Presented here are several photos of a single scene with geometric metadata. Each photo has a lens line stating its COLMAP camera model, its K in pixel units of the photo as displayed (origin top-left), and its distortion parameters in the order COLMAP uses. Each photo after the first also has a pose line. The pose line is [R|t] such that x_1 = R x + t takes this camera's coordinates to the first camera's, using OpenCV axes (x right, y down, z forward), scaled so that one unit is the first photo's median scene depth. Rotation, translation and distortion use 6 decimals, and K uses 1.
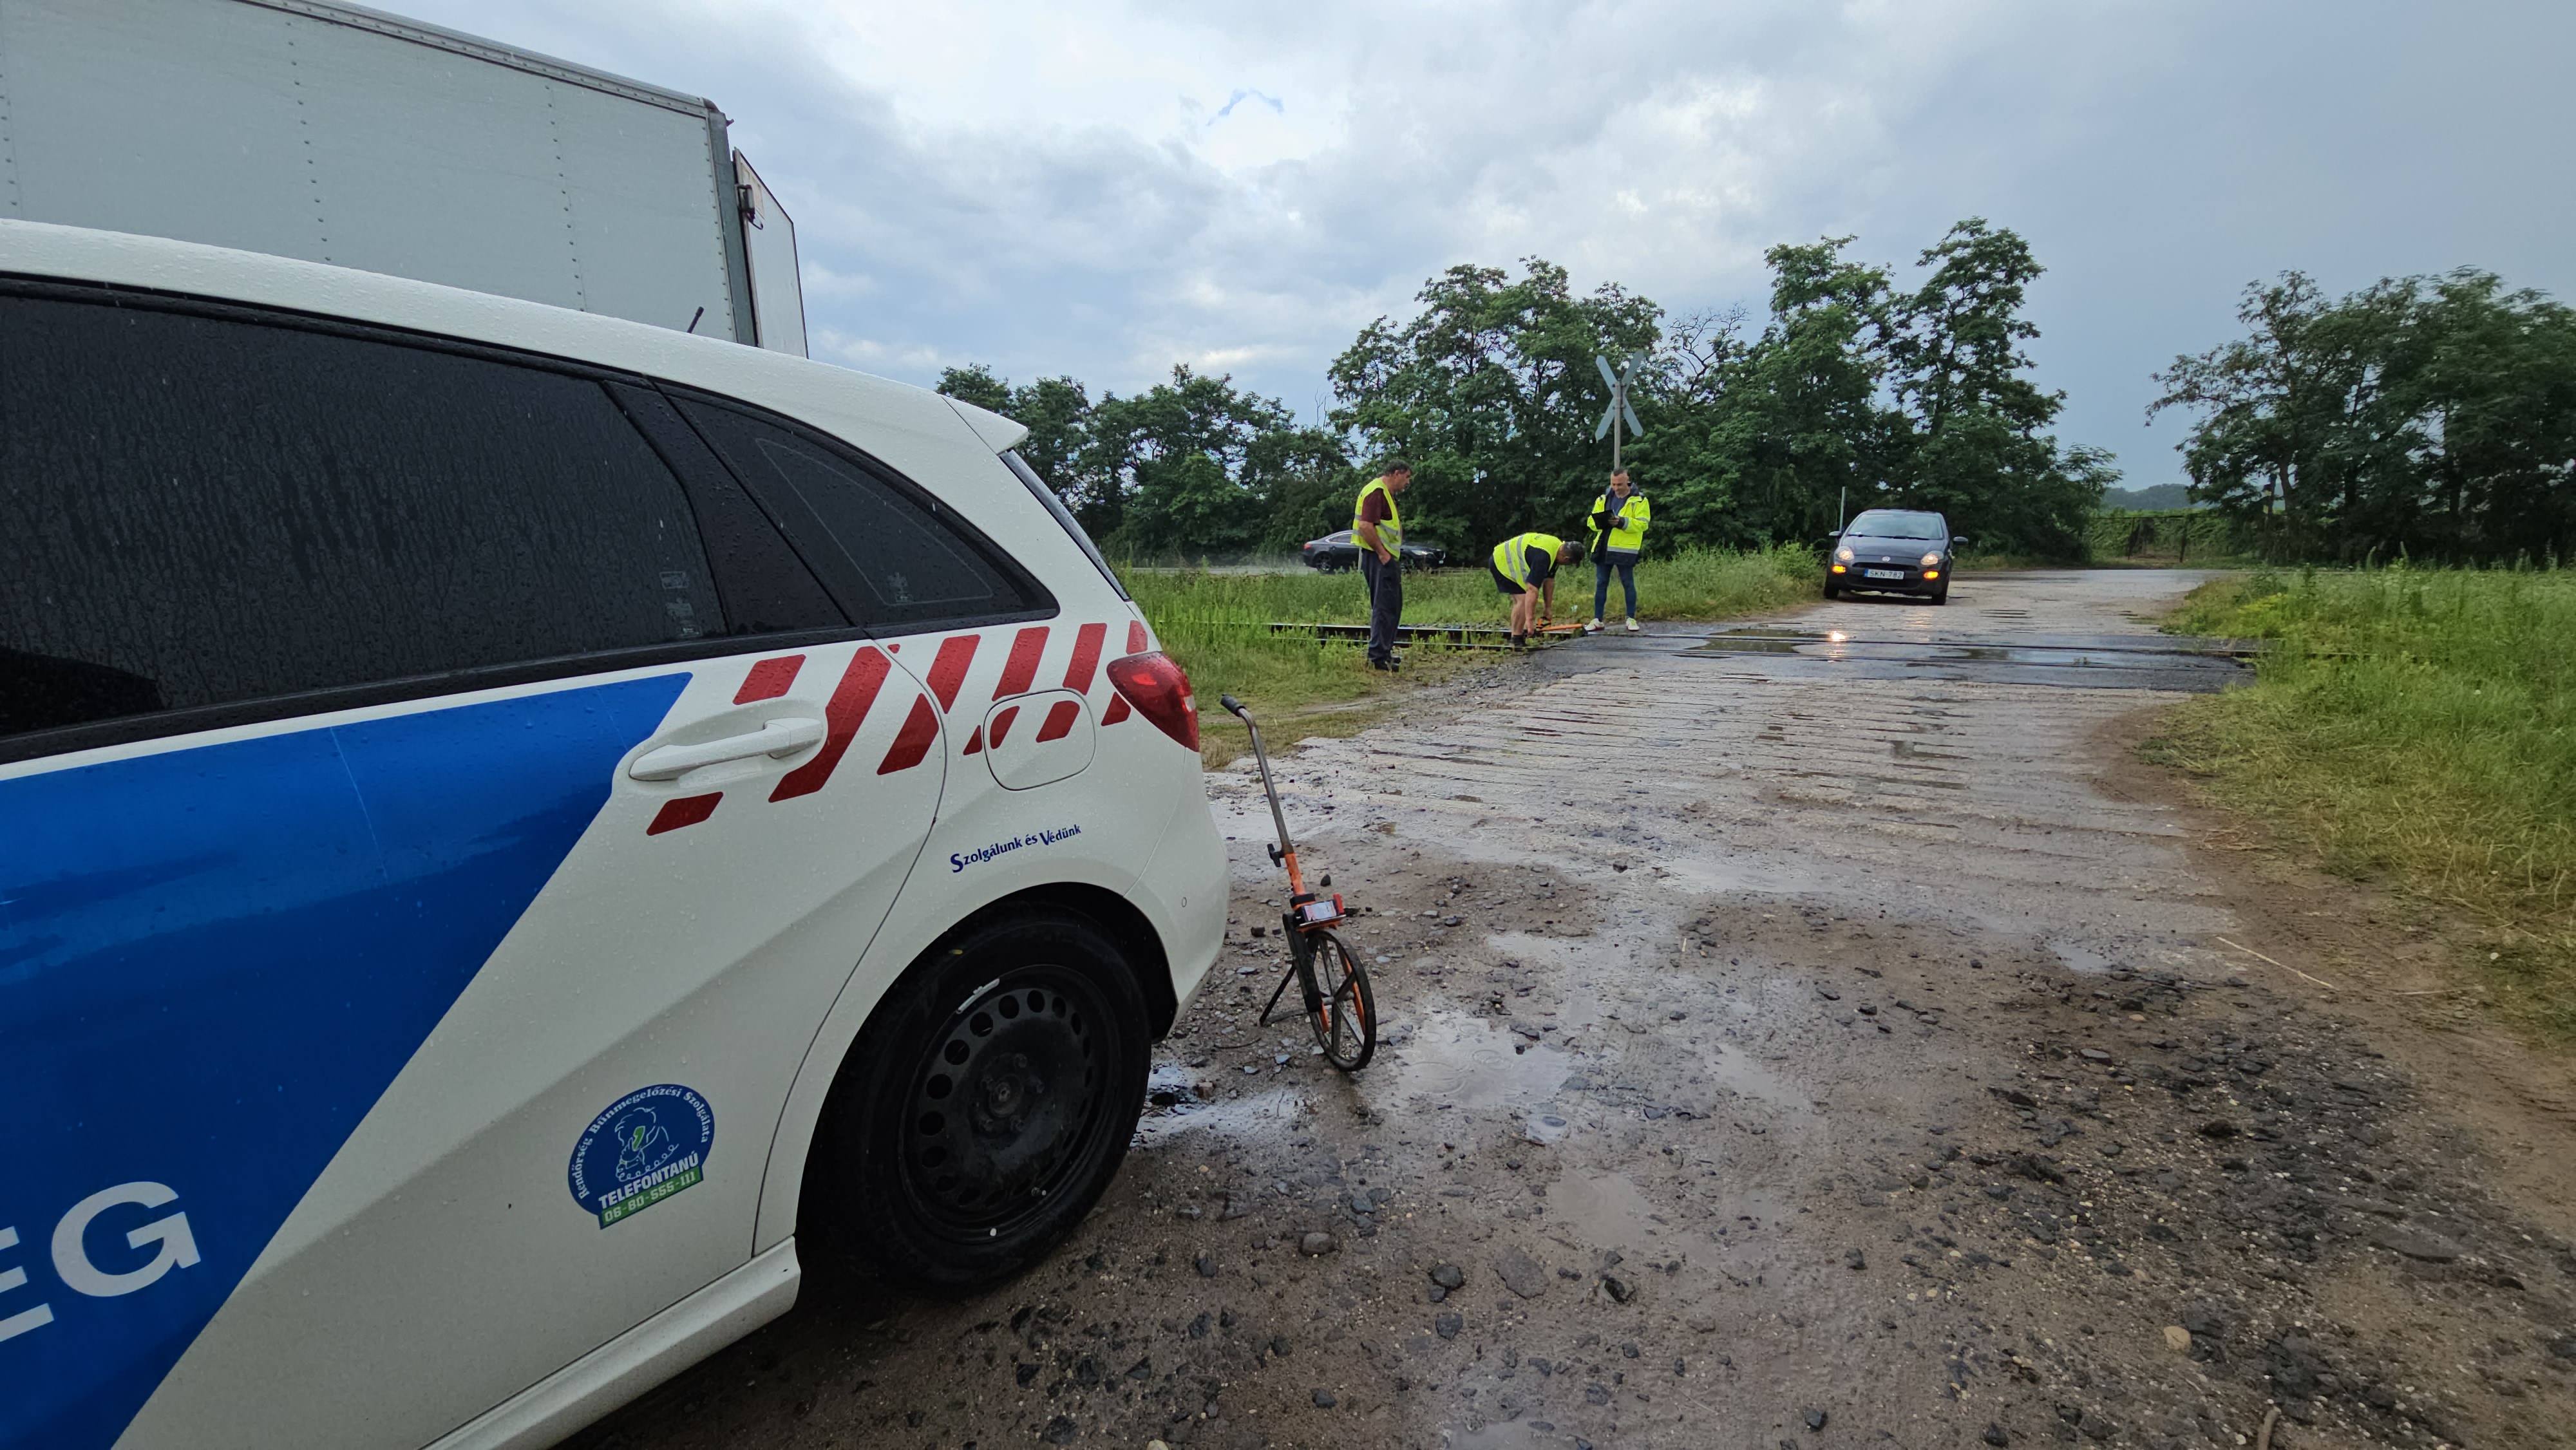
lens RADIAL K [[1053.3, 0, 1298.5], [0, 1053.3, 745.9], [0, 0, 1]] dist [0.007738, -0.005702]
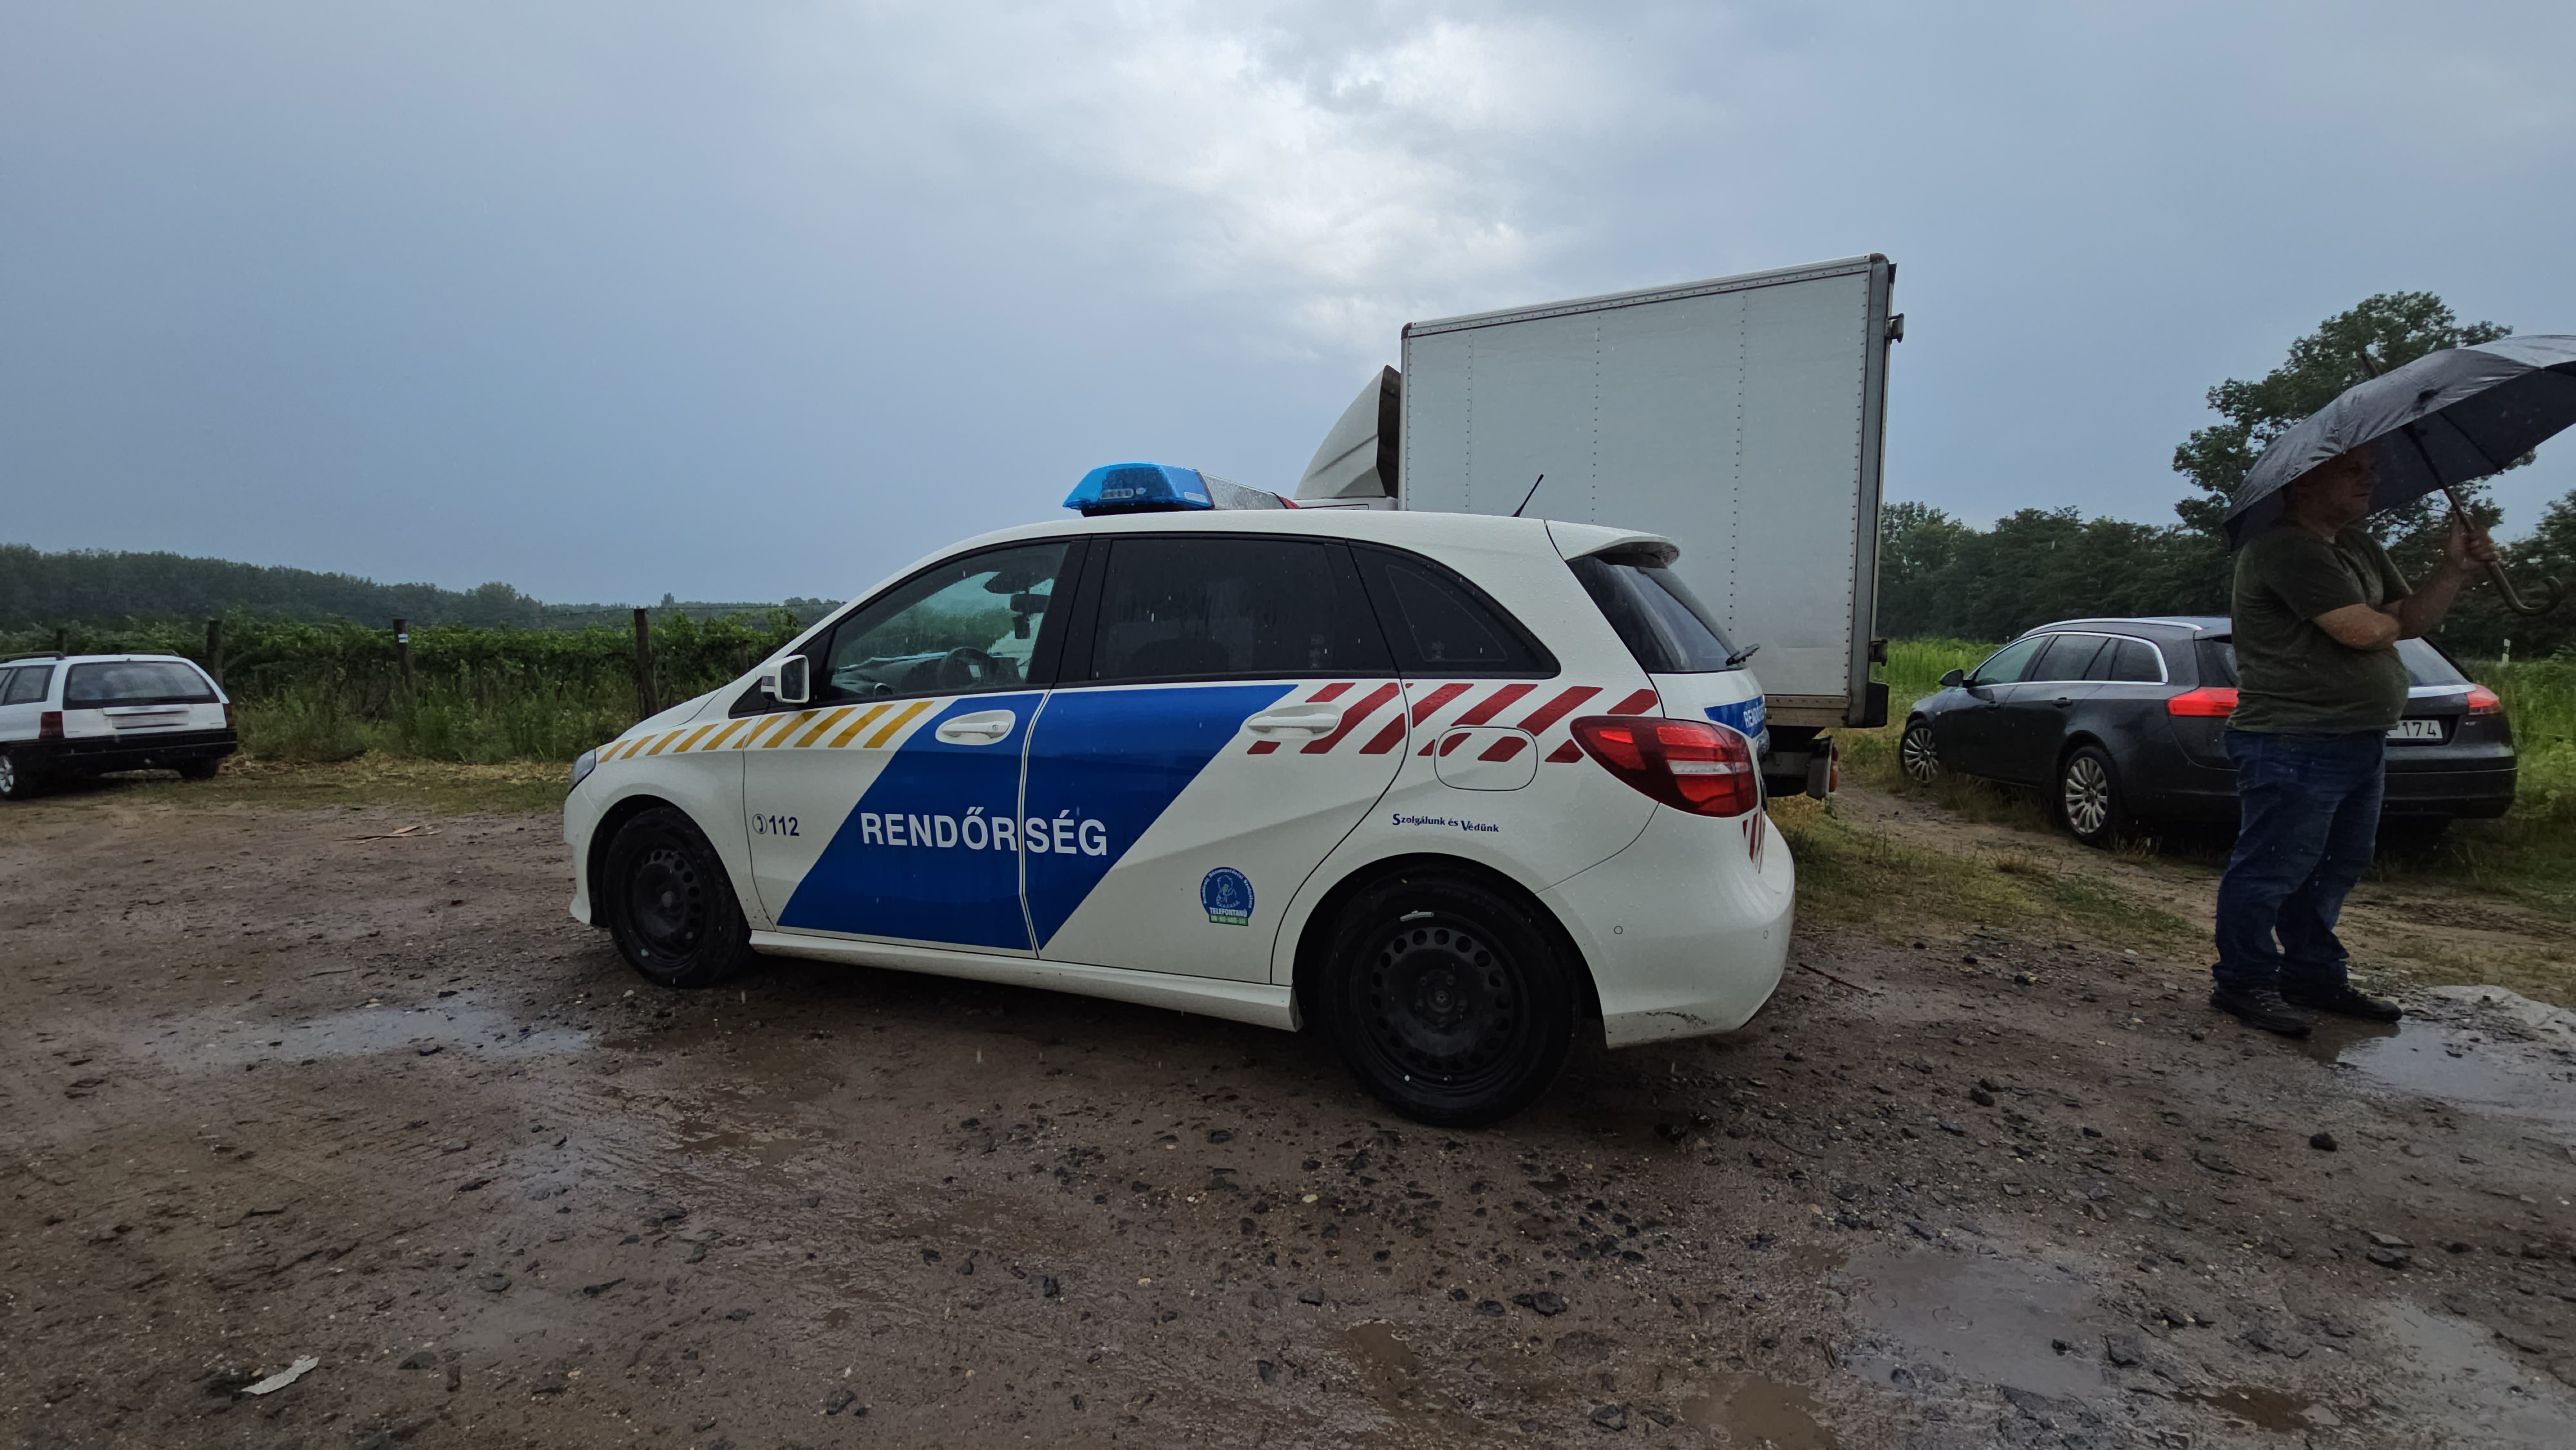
lens RADIAL K [[1053.3, 0, 1266.3], [0, 1053.3, 724.7], [0, 0, 1]] dist [0.007738, -0.005702]
pose [[0.210620, 0.098890, -0.972553, 1.186896], [-0.196115, 0.978919, 0.057066, -0.083094], [0.957694, 0.178713, 0.225574, 0.426616]]
